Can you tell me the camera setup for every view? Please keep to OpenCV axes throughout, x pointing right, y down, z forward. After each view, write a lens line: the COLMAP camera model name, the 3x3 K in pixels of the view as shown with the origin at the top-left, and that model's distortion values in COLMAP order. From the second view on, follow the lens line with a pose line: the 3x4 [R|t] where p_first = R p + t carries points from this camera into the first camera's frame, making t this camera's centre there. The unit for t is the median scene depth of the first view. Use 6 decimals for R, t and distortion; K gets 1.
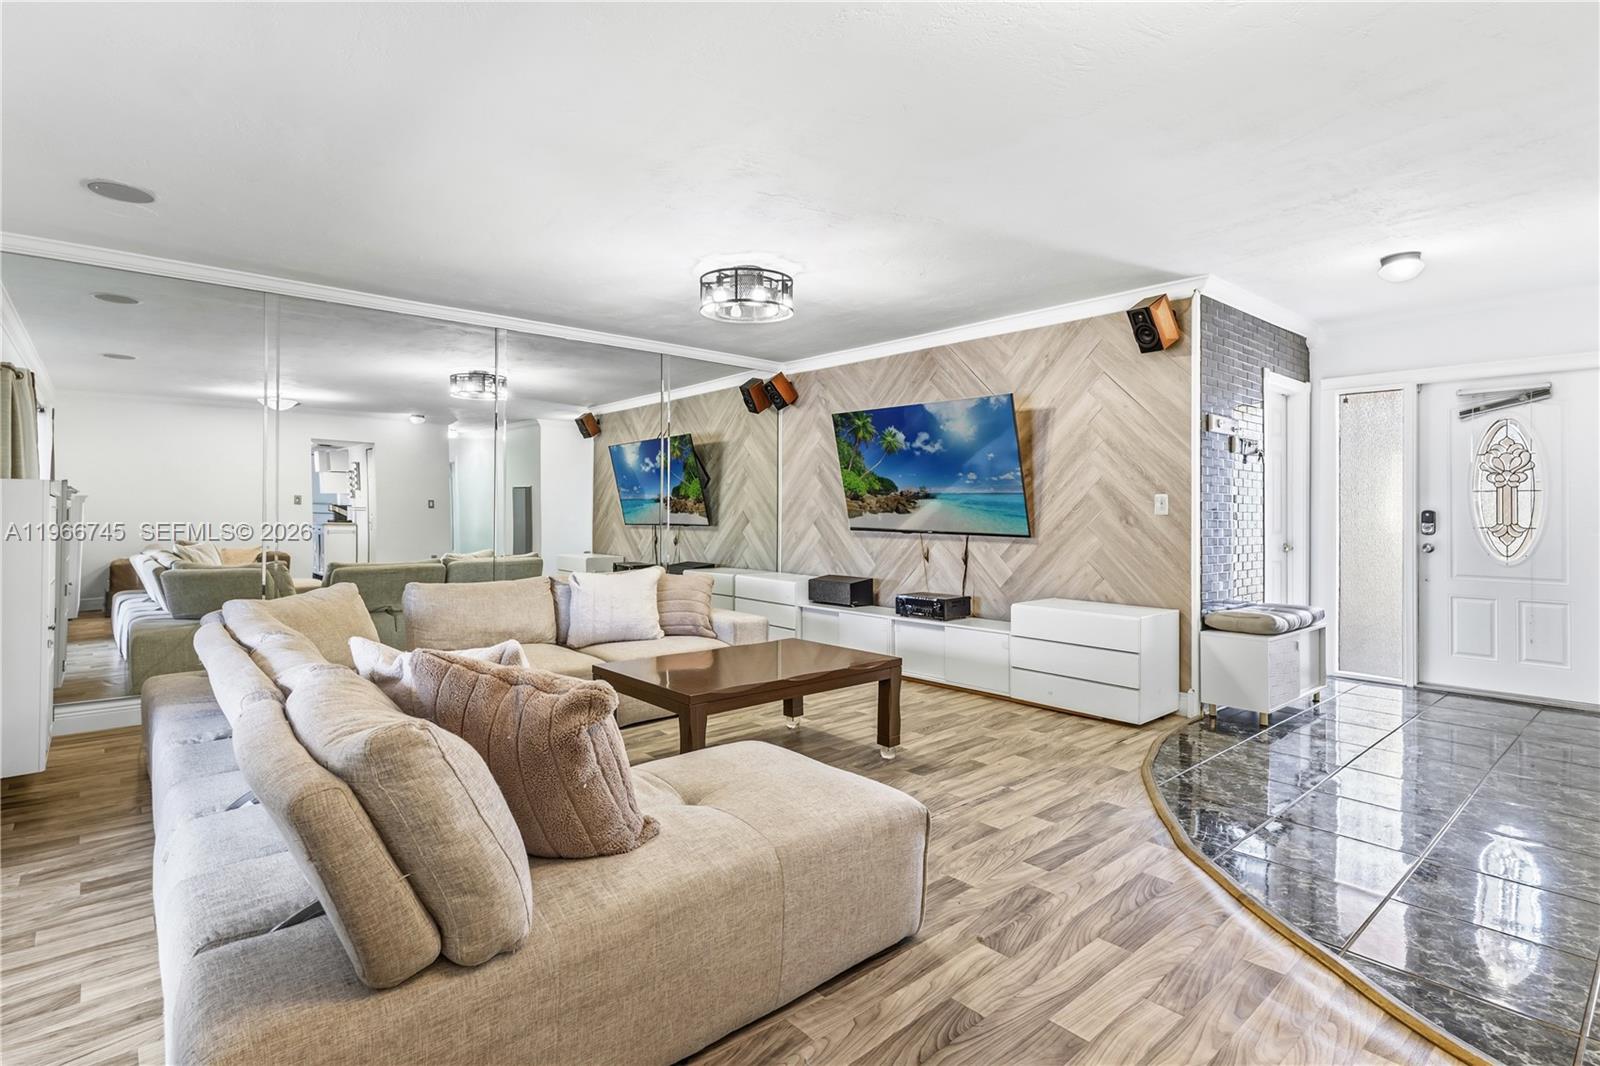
lens RADIAL K [[756.4, 0, 798.3], [0, 756.4, 517.7], [0, 0, 1]] dist [0.002356, 0.000735]
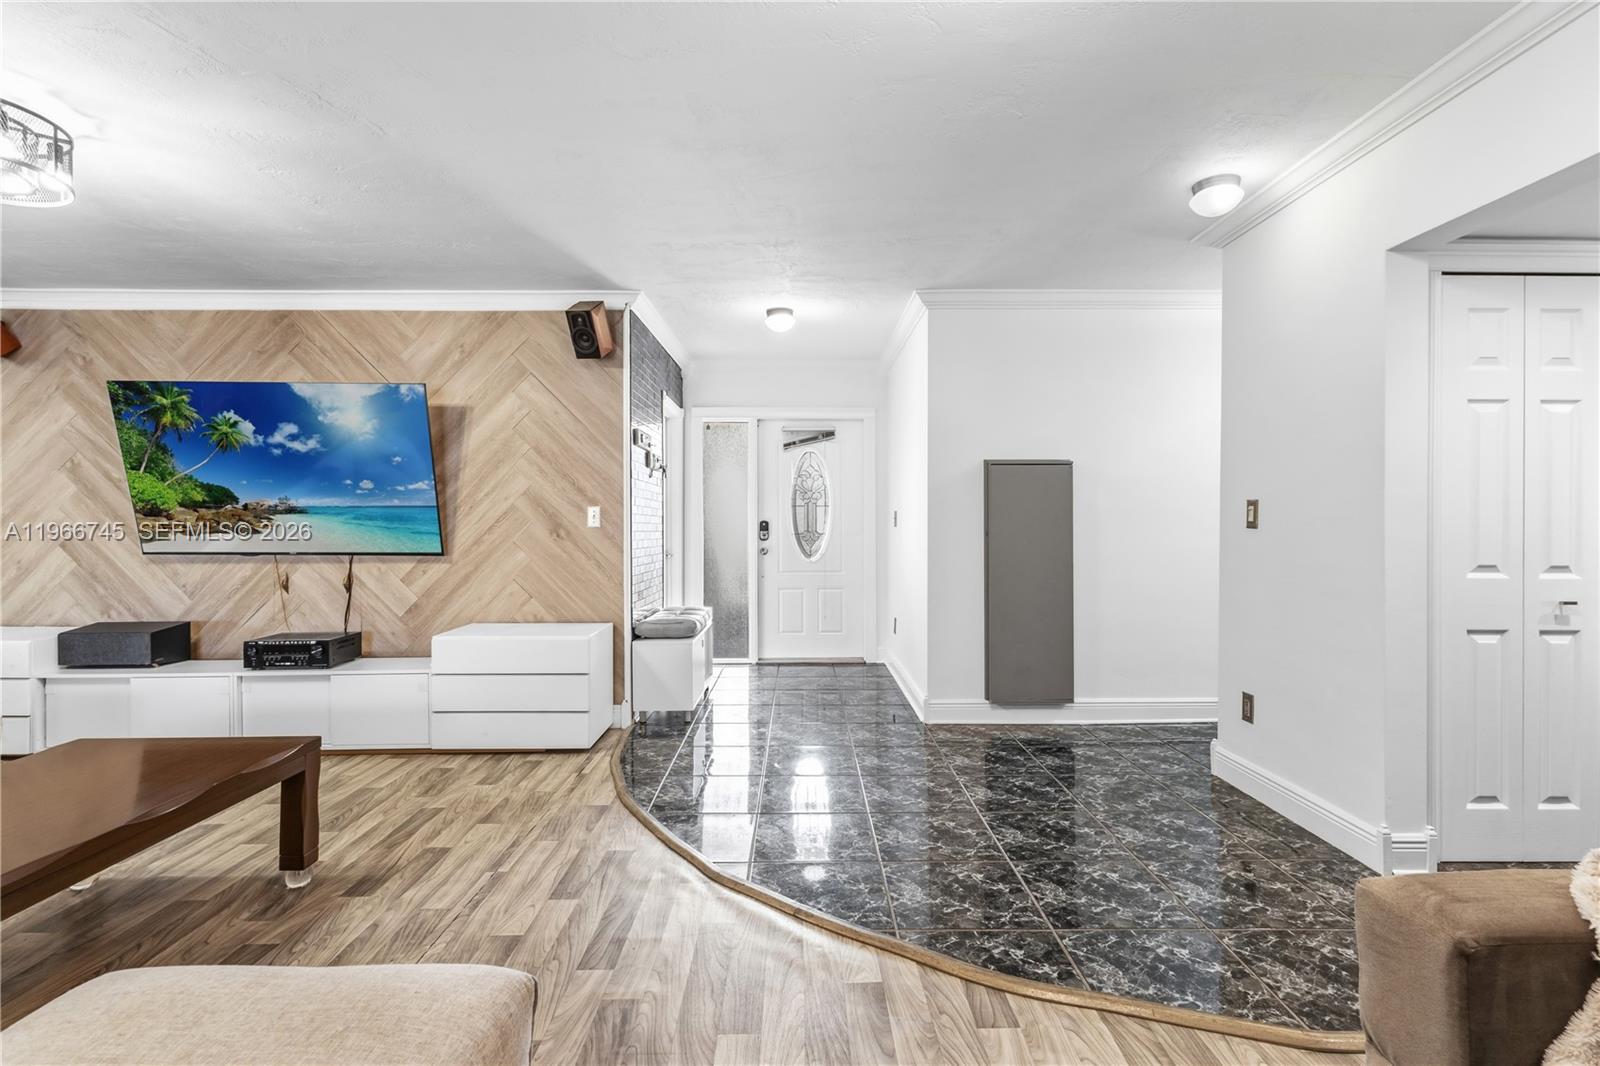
lens RADIAL K [[750.3, 0, 800.3], [0, 750.3, 527.4], [0, 0, 1]] dist [0.003222, 0.001328]
pose [[0.665056, -0.012479, 0.746689, -0.061477], [0.013218, 0.999900, 0.004938, -0.004667], [-0.746676, 0.006586, 0.665155, 0.142472]]
